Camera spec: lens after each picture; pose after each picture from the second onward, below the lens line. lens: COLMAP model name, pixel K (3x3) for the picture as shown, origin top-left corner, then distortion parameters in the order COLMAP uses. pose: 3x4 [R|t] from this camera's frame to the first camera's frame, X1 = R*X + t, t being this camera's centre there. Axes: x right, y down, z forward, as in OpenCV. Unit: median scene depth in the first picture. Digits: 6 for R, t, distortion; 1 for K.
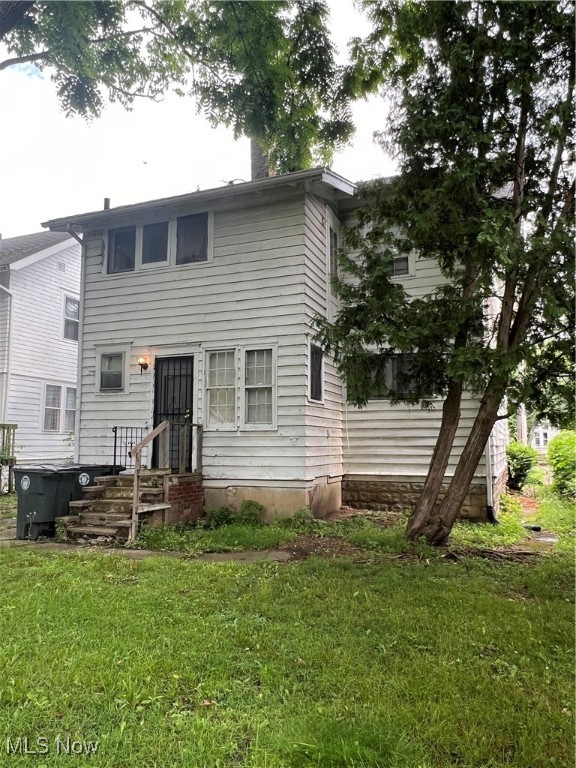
lens RADIAL K [[557.9, 0, 287.0], [0, 557.9, 382.8], [0, 0, 1]] dist [0.010426, 0.001549]
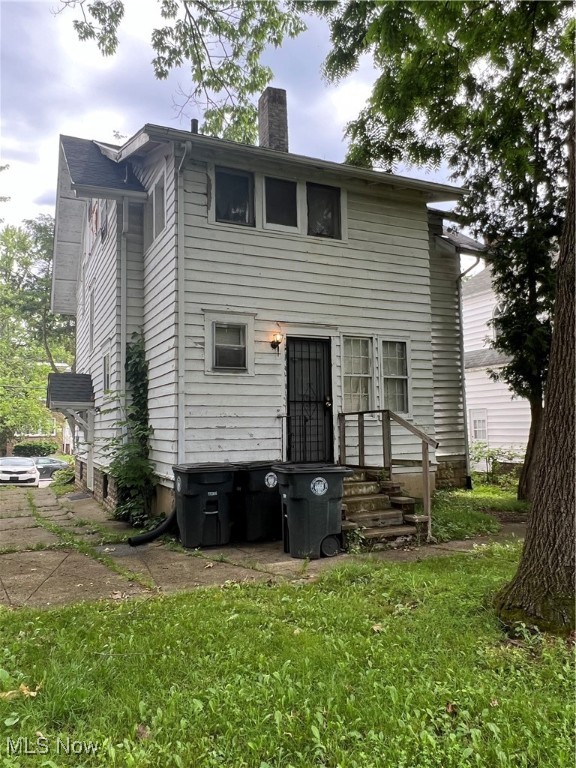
lens RADIAL K [[557.9, 0, 287.1], [0, 557.9, 384.4], [0, 0, 1]] dist [0.010426, 0.001549]
pose [[0.687656, 0.040424, 0.724911, -0.870316], [-0.063331, 0.997983, 0.004424, 0.026504], [-0.723270, -0.048952, 0.688829, 0.399169]]
